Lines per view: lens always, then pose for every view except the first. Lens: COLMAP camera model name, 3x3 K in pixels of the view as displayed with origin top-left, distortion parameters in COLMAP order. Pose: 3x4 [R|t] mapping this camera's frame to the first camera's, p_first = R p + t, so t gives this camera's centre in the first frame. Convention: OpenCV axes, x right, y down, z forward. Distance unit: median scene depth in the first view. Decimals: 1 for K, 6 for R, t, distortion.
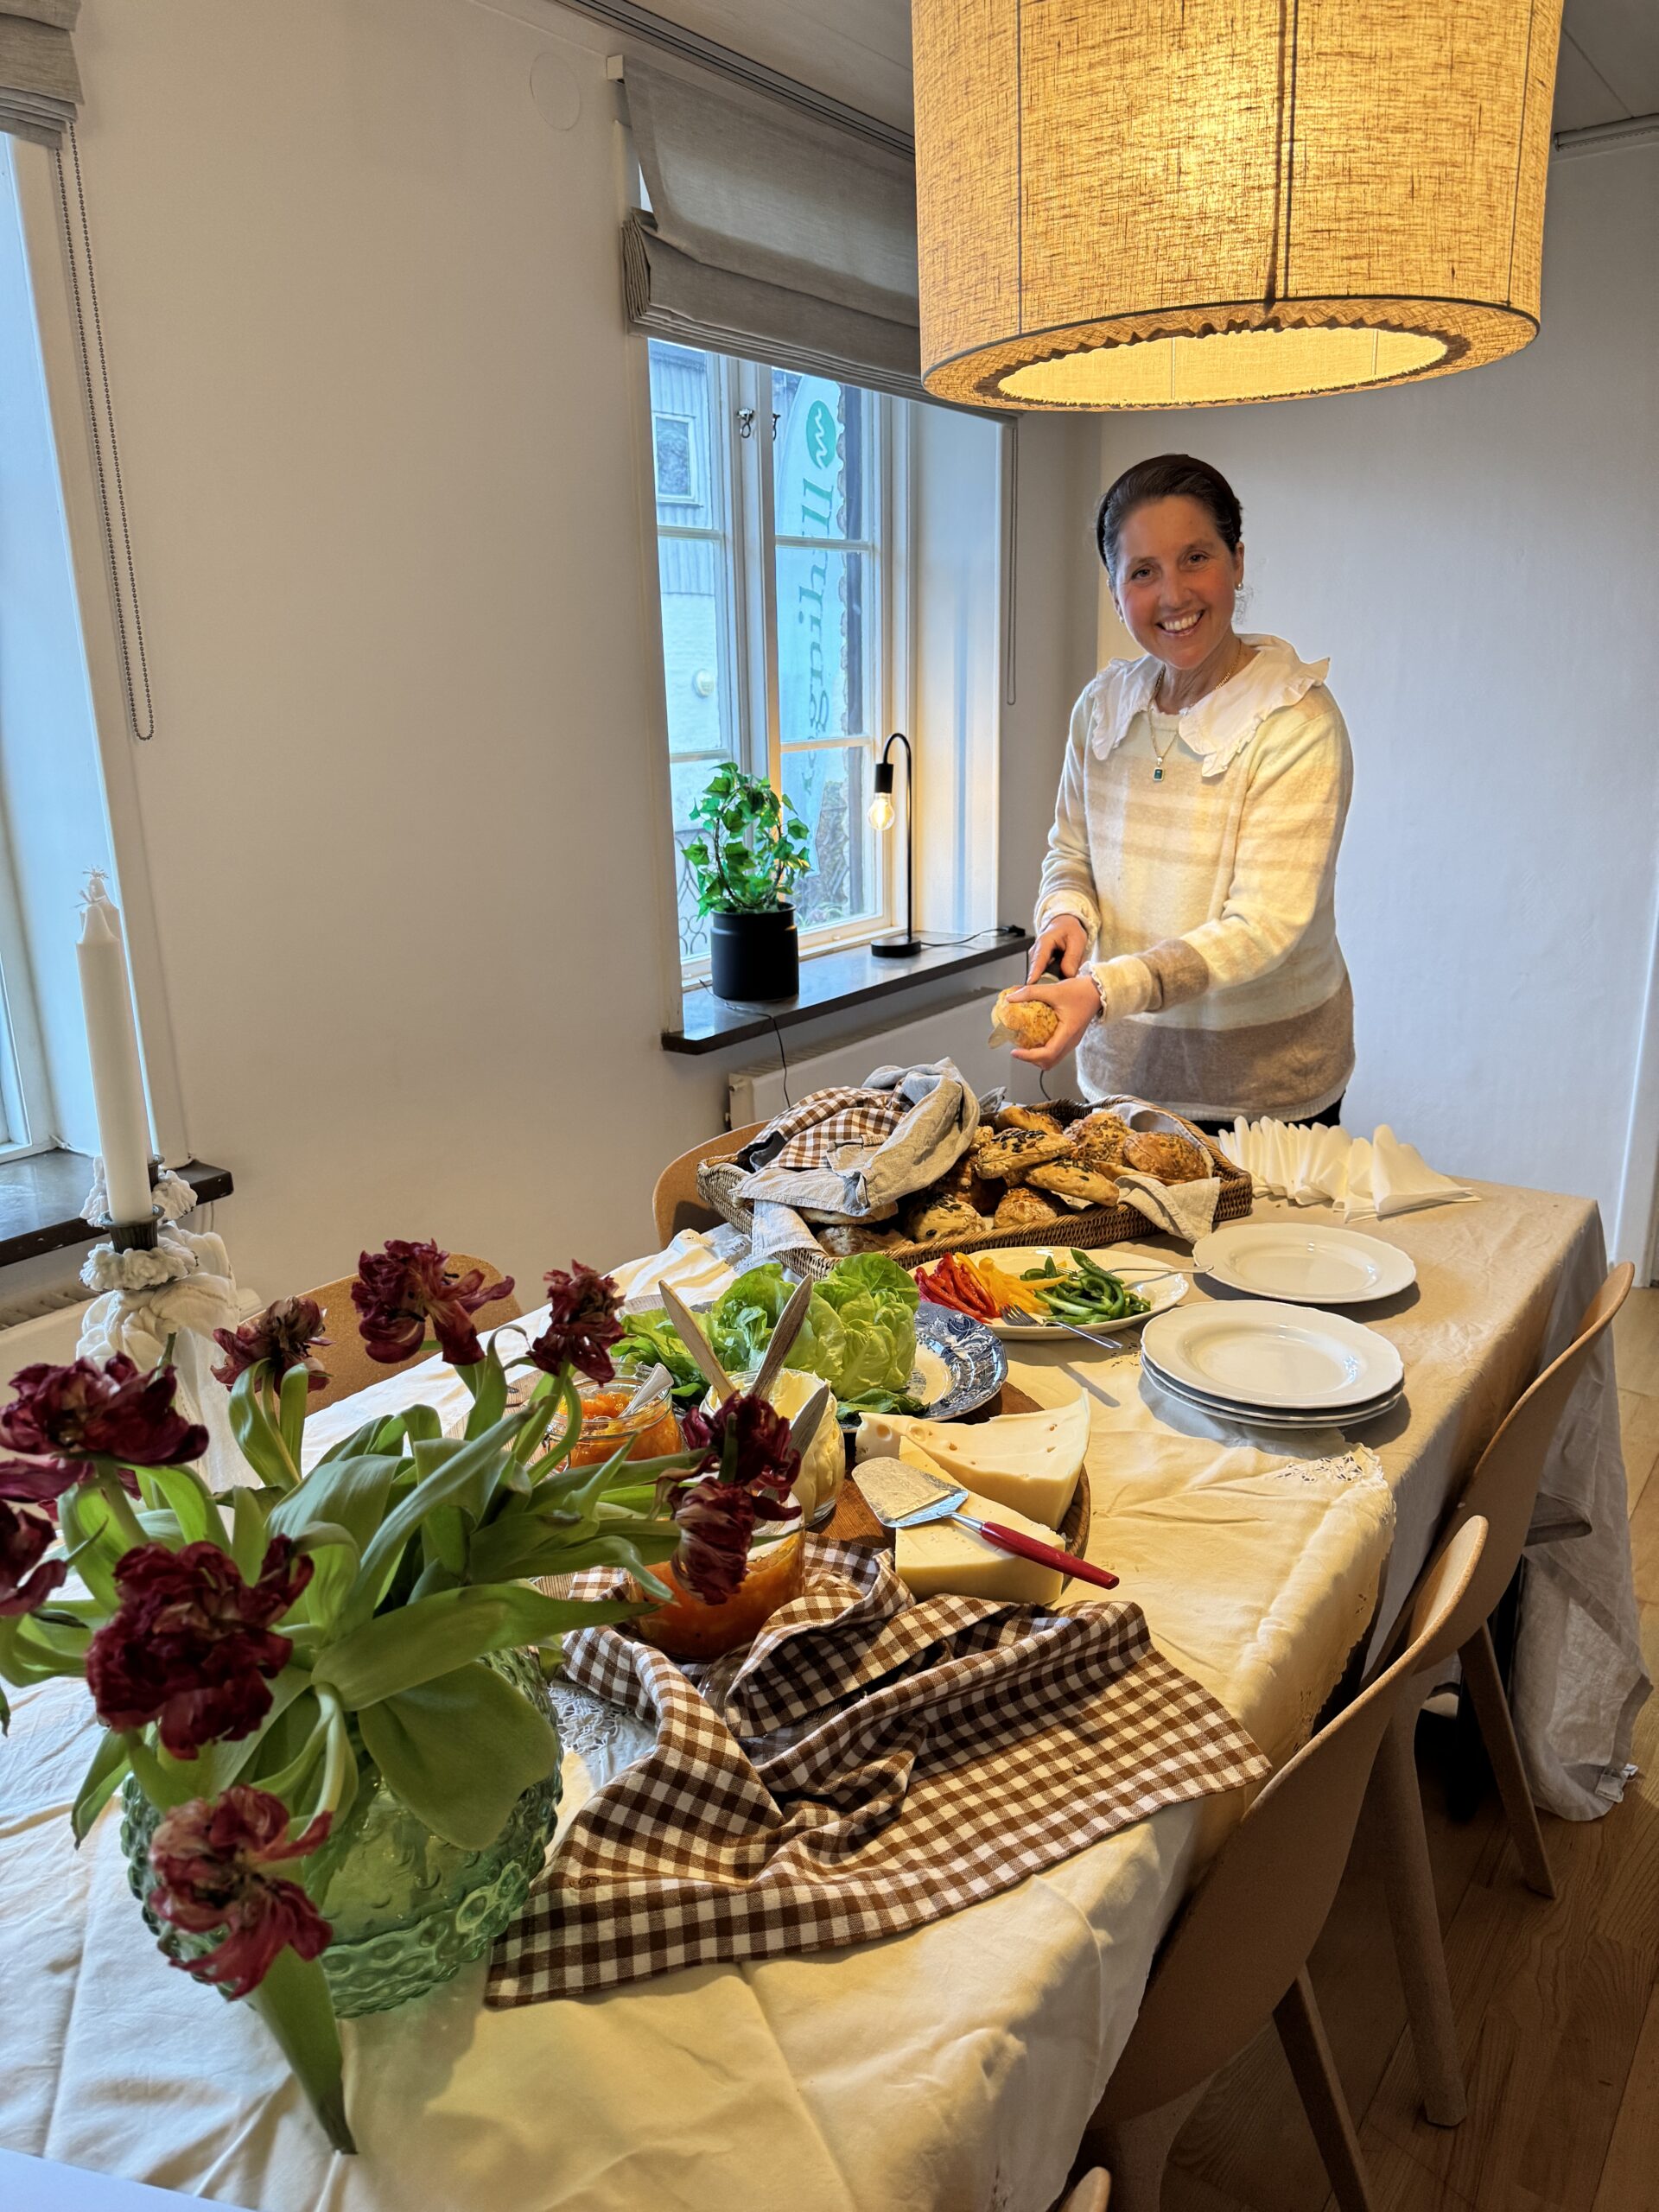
lens RADIAL K [[1538.4, 0, 821.5], [0, 1538.4, 1090.9], [0, 0, 1]] dist [0.179591, -0.097190]
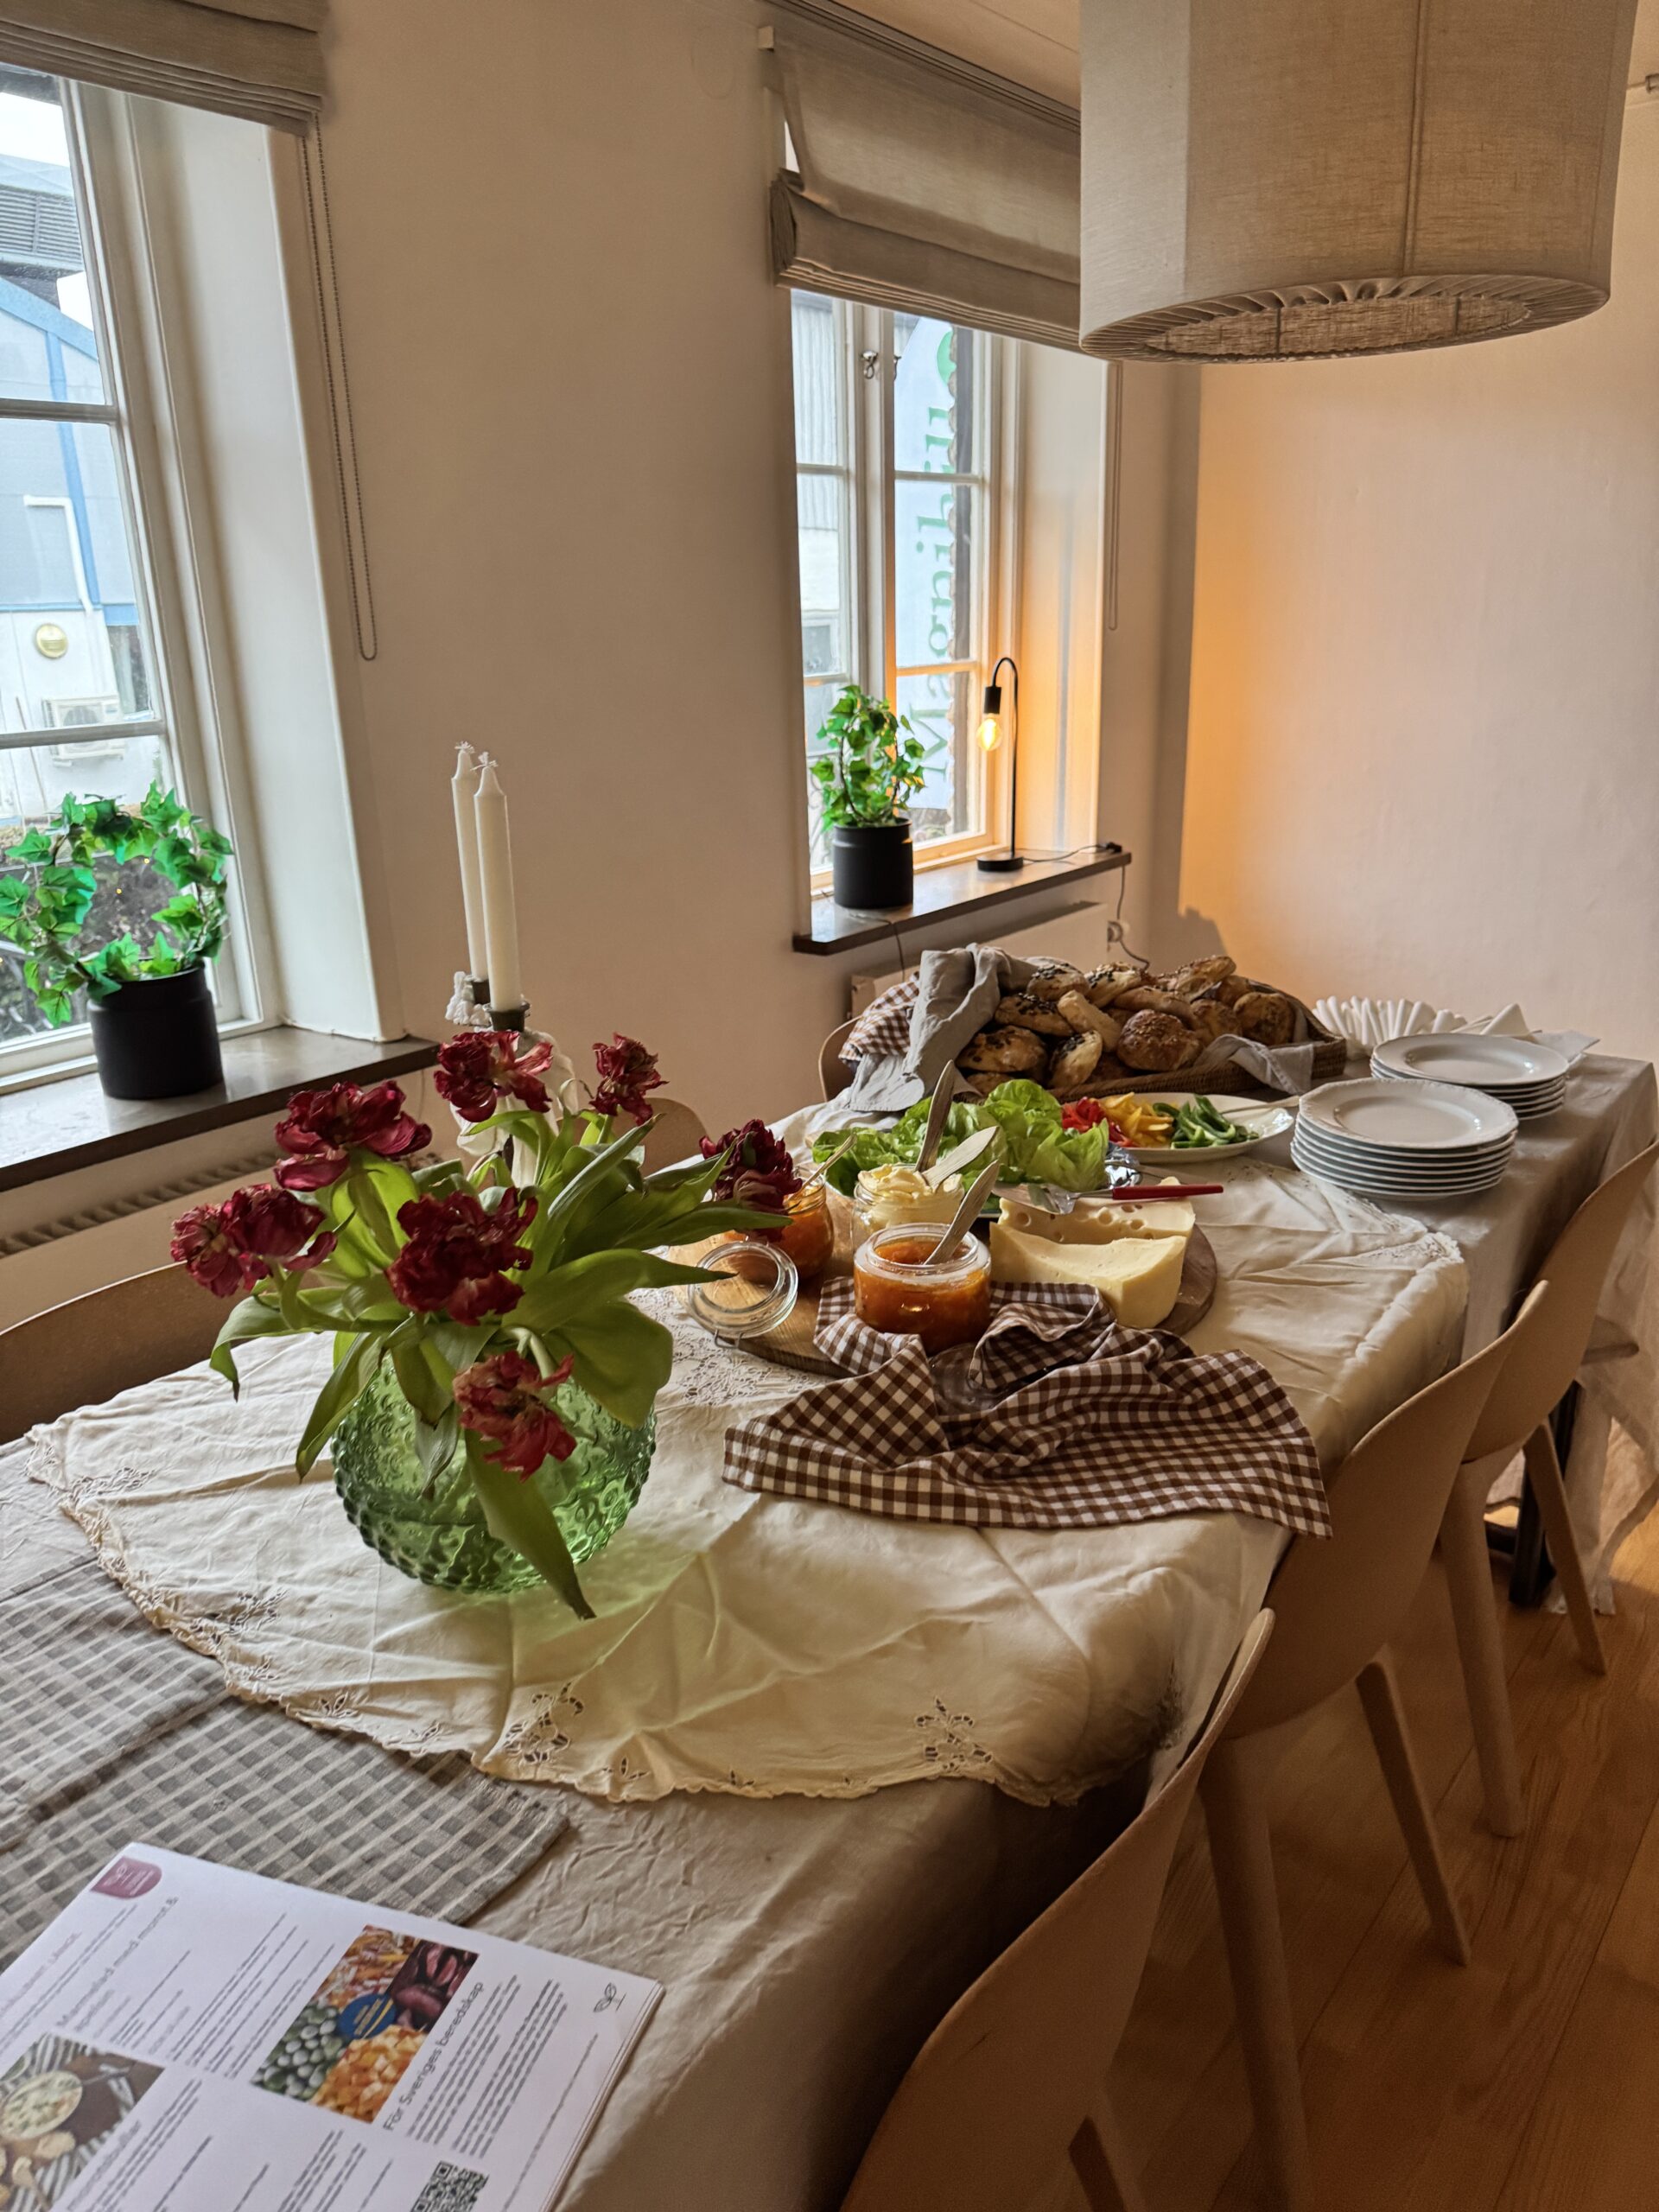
lens RADIAL K [[1556.0, 0, 829.5], [0, 1556.0, 1106.0], [0, 0, 1]] dist [0.109299, -0.001816]
pose [[0.999465, -0.000210, -0.032692, -0.039757], [0.001547, 0.999163, 0.040880, 0.035354], [0.032656, -0.040909, 0.998629, -0.098530]]
